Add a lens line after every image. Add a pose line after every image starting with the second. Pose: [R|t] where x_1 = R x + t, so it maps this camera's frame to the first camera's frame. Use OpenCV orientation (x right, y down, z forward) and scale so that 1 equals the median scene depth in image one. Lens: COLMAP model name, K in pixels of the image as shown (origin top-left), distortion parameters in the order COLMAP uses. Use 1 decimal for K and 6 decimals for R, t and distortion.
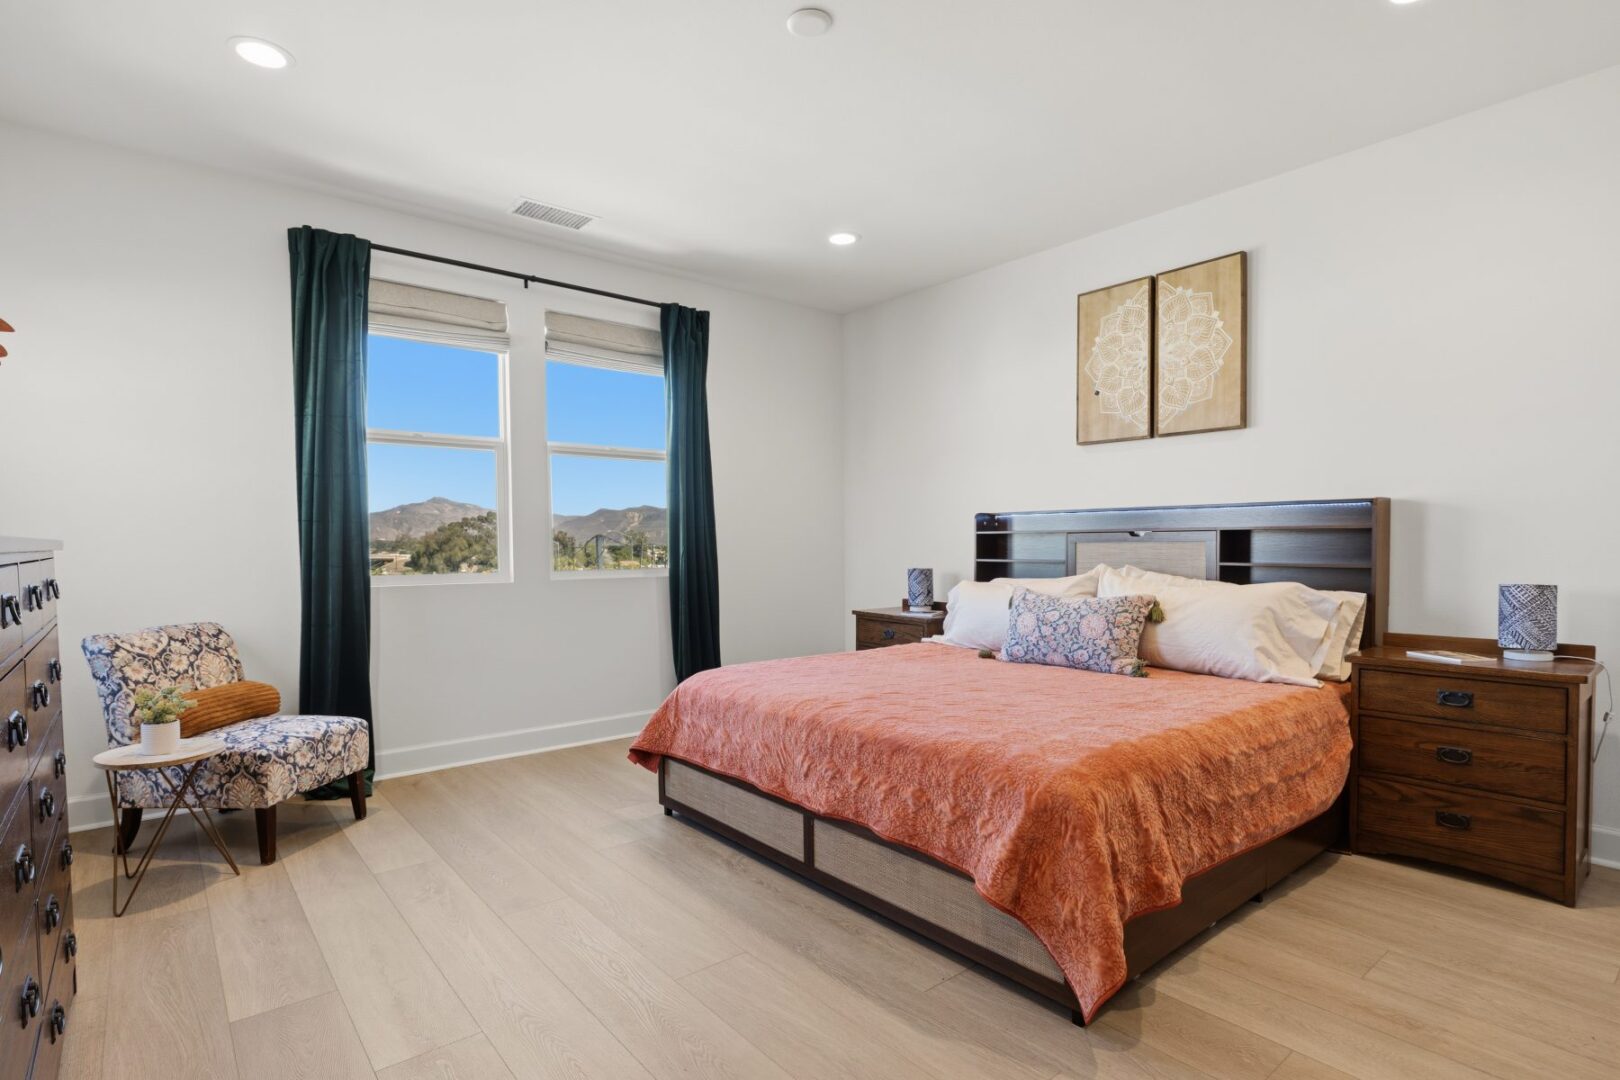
lens RADIAL K [[818.8, 0, 810.0], [0, 818.8, 540.0], [0, 0, 1]] dist [0.000170, 0.000113]
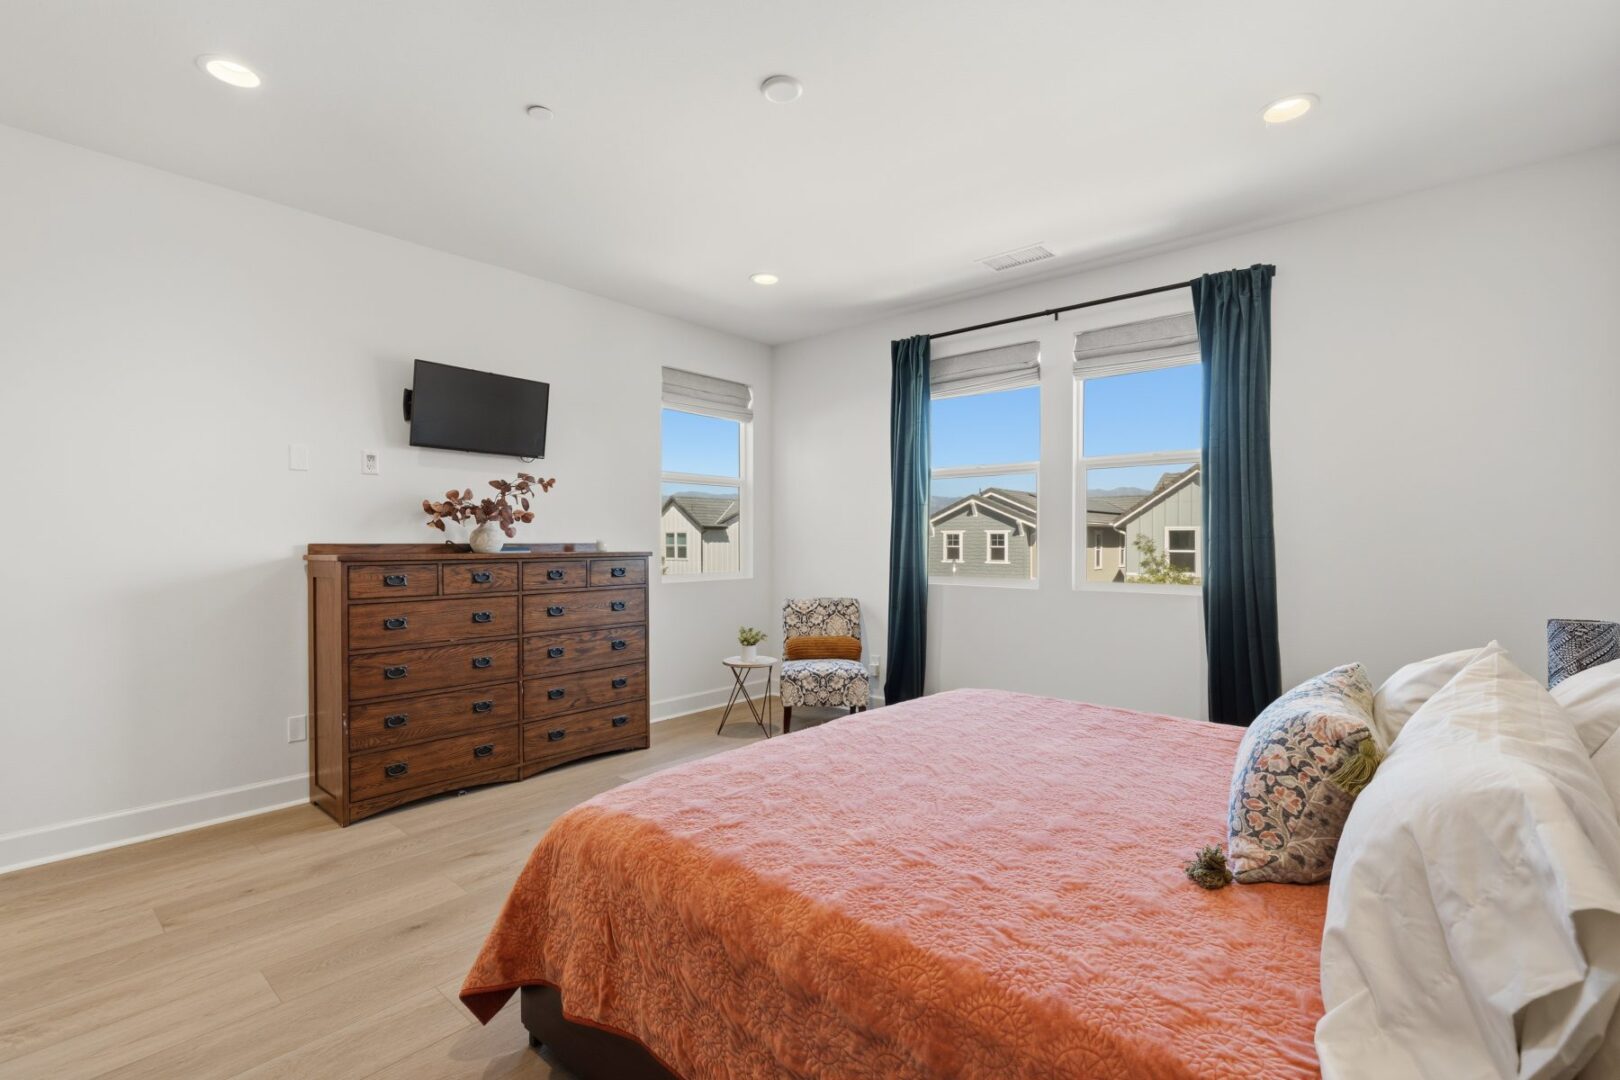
lens RADIAL K [[720.2, 0, 807.1], [0, 720.2, 525.1], [0, 0, 1]] dist [-0.000954, 0.000027]
pose [[0.161738, -0.020287, -0.986625, 0.624942], [-0.004566, 0.999763, -0.021306, -0.015219], [0.986823, 0.007951, 0.161607, 0.599376]]
